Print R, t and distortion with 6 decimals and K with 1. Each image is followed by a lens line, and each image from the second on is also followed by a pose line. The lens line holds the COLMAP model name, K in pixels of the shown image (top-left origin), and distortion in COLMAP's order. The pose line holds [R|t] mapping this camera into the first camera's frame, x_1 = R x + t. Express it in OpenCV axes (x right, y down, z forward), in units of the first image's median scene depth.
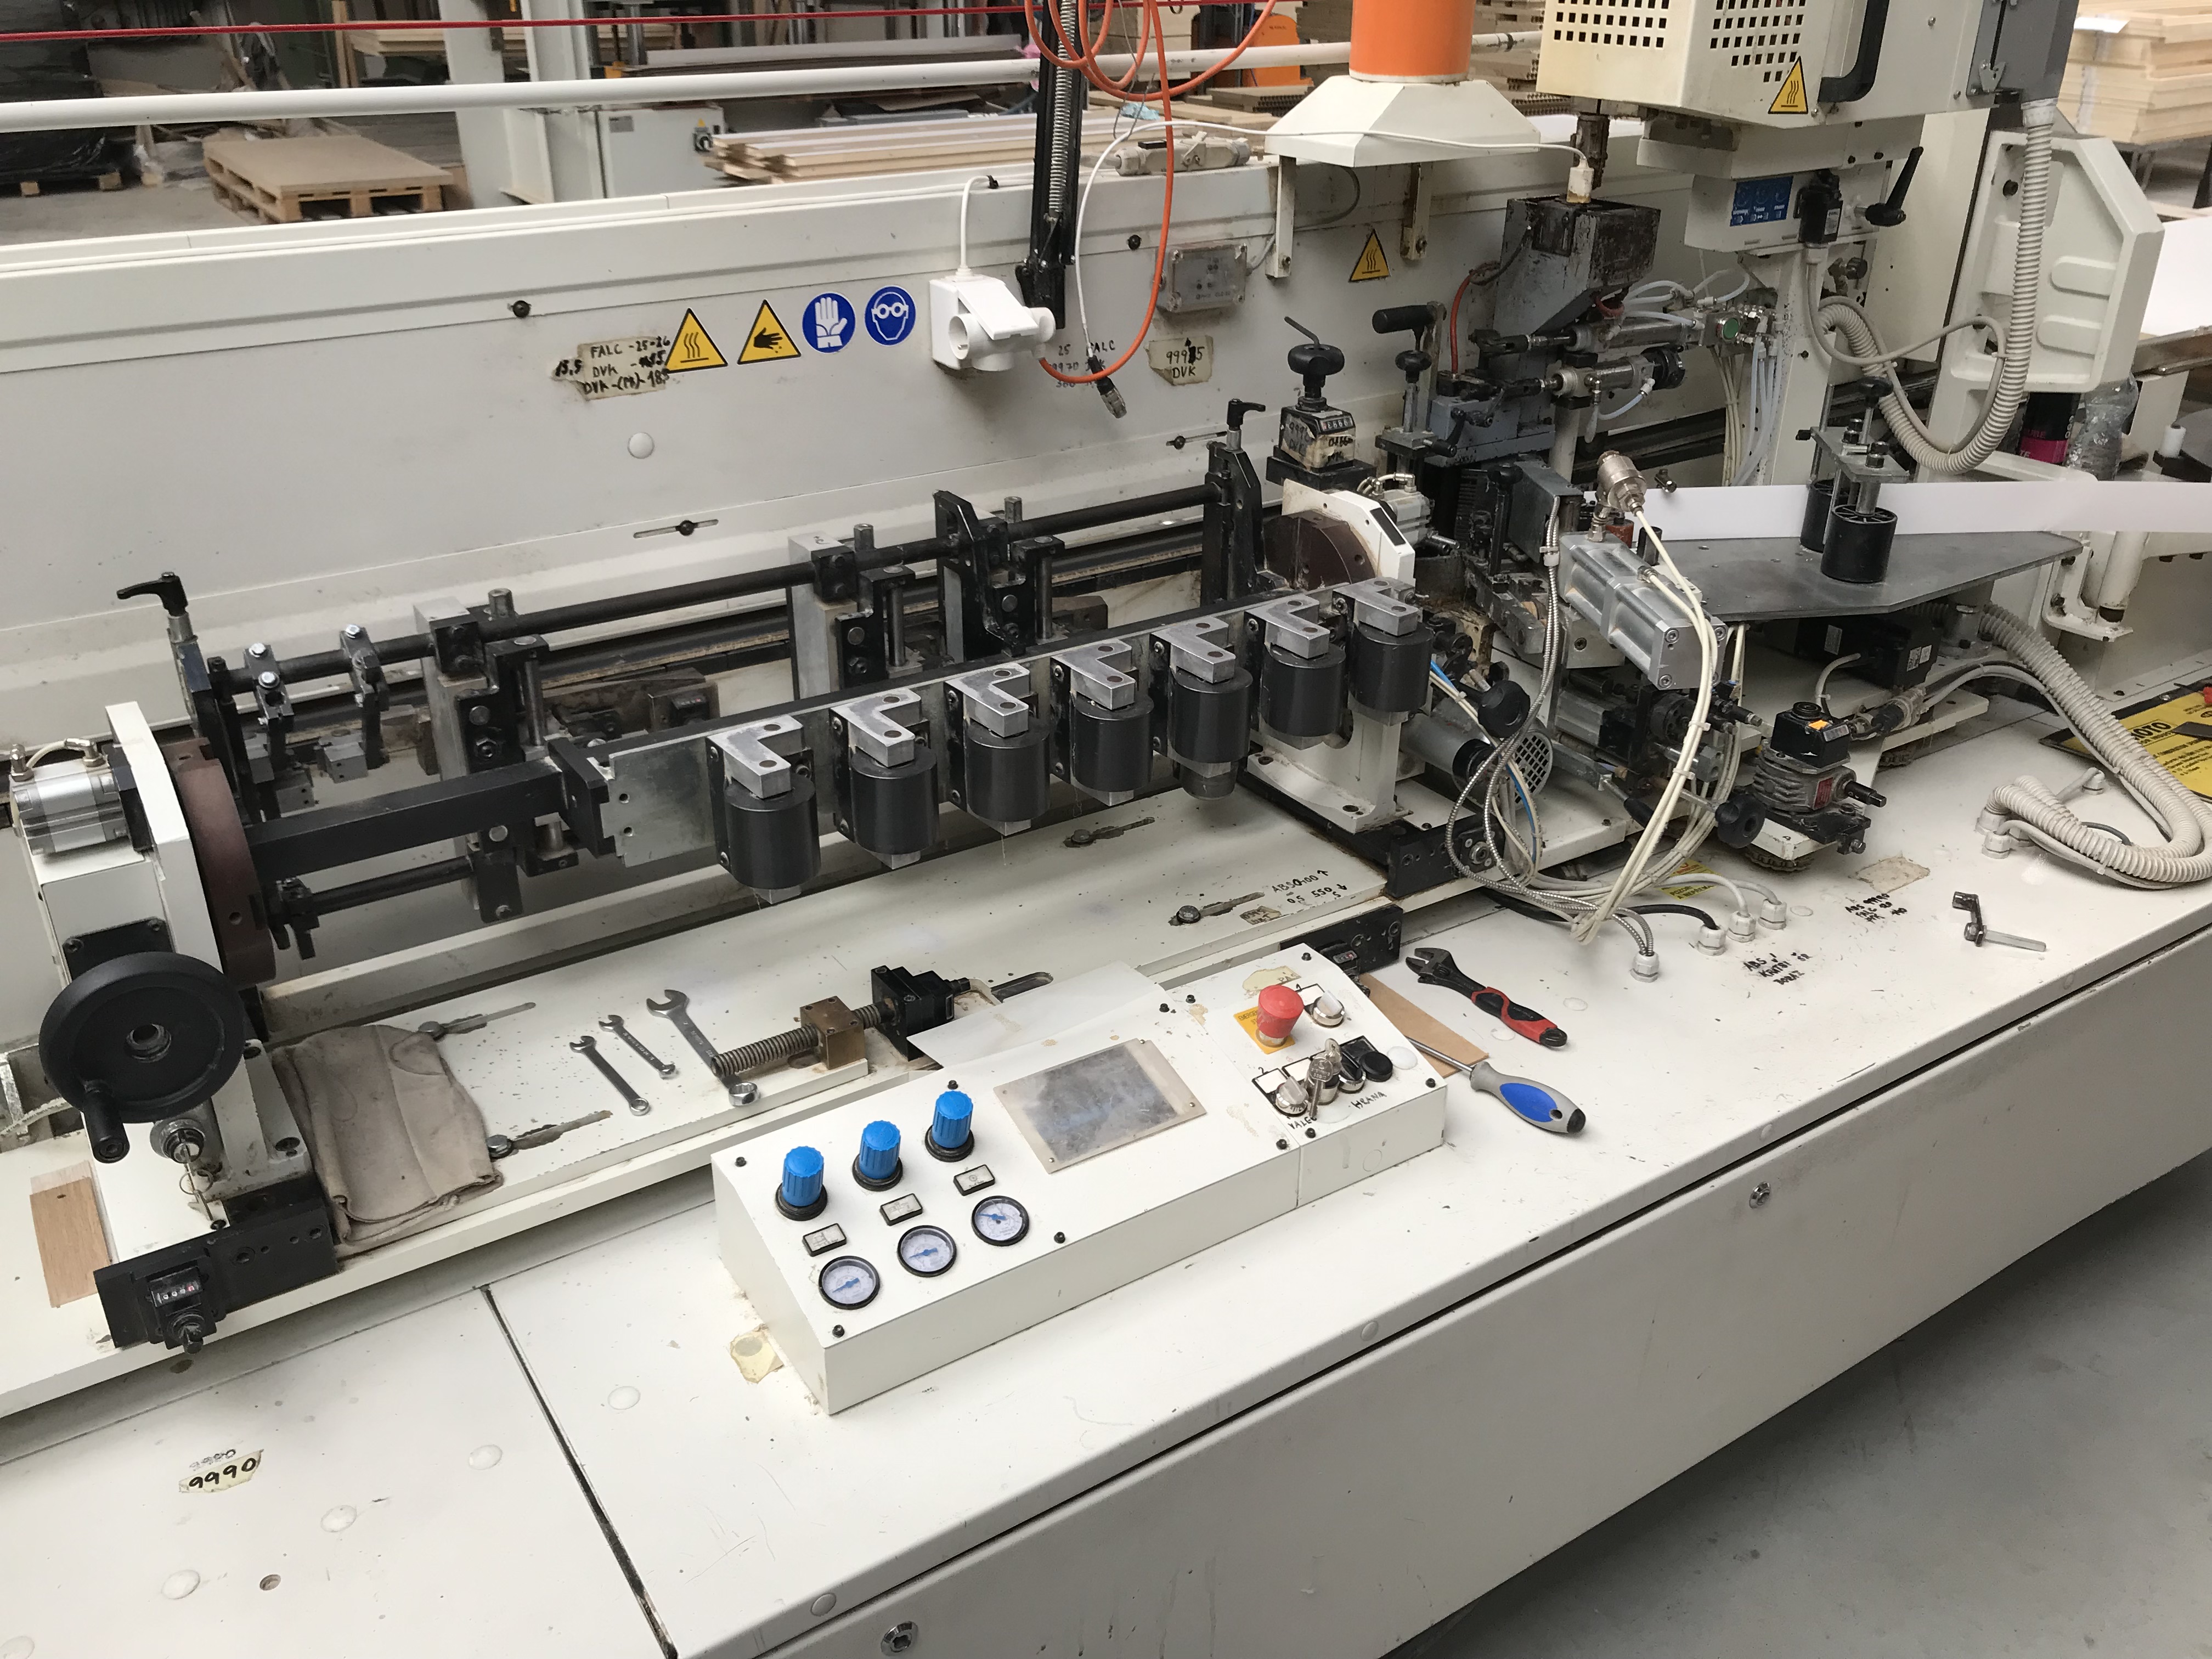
lens RADIAL K [[1831.1, 0, 1077.8], [0, 1831.1, 815.1], [0, 0, 1]] dist [0.056460, -0.100101]
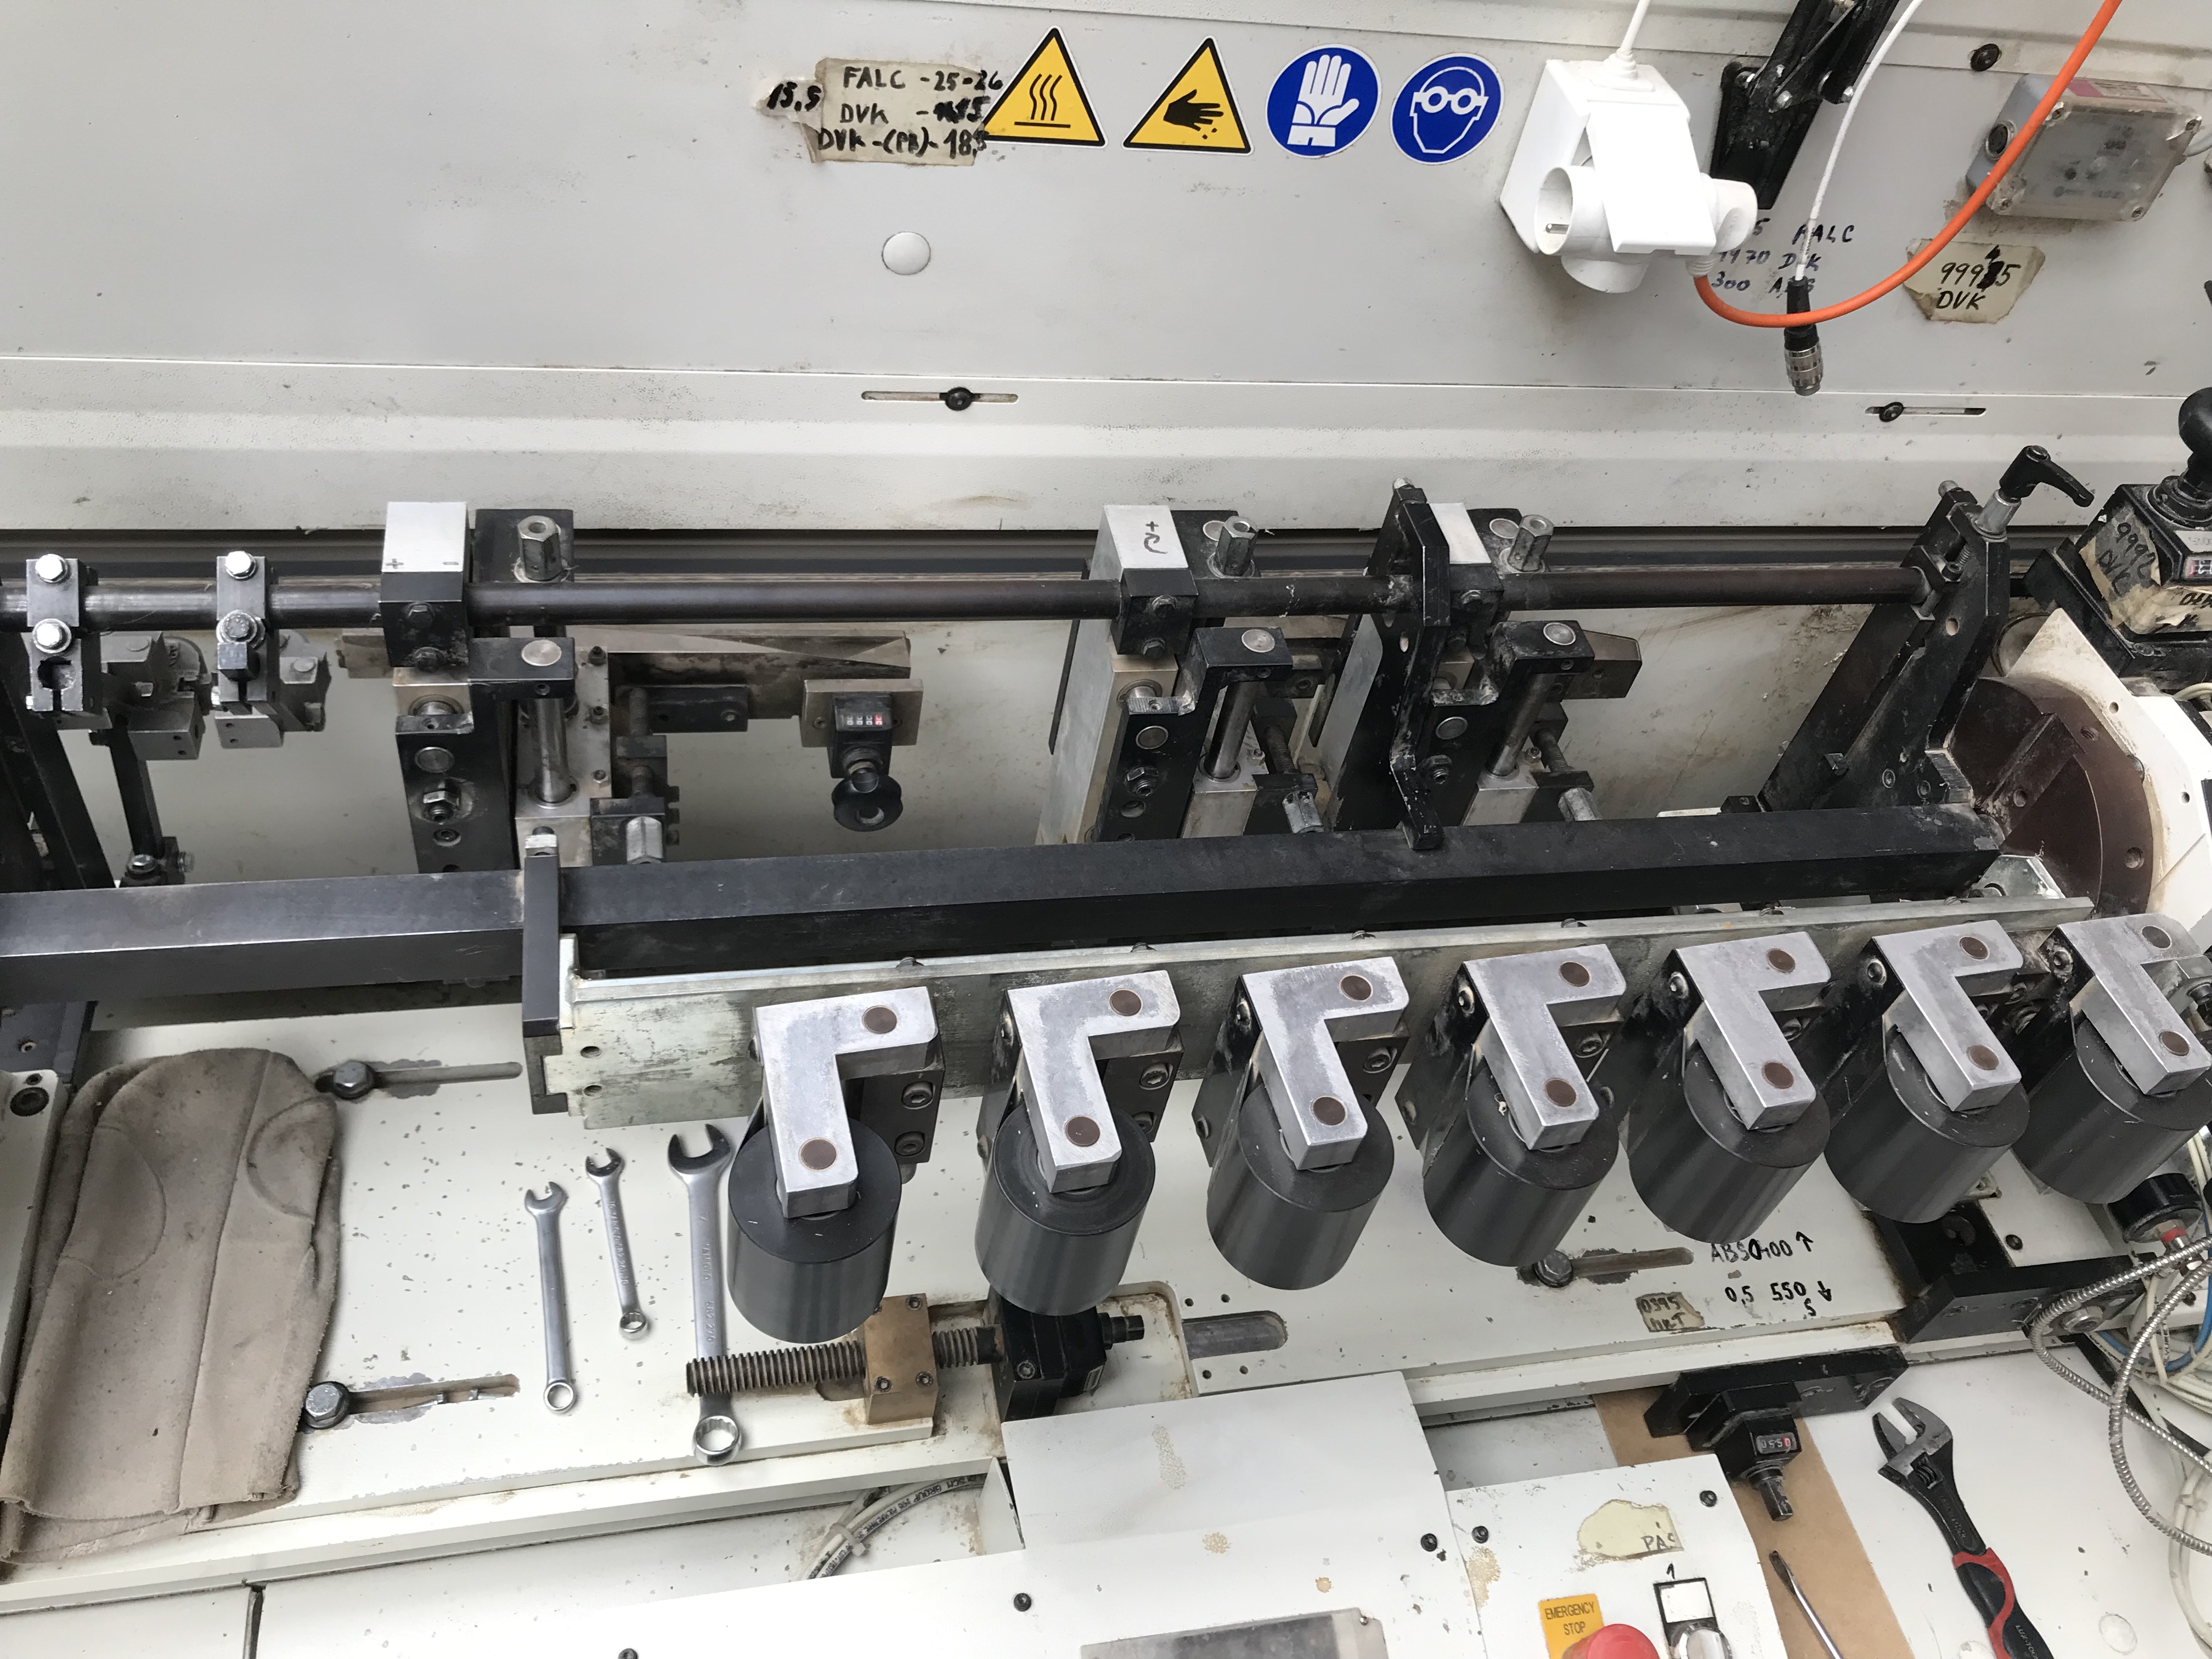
lens RADIAL K [[1836.8, 0, 1070.7], [0, 1836.8, 825.8], [0, 0, 1]] dist [0.011893, -0.009370]
pose [[0.917363, 0.366959, -0.154230, -0.046473], [-0.297776, 0.889778, 0.345867, -0.243454], [0.264150, -0.271360, 0.925521, 0.450151]]
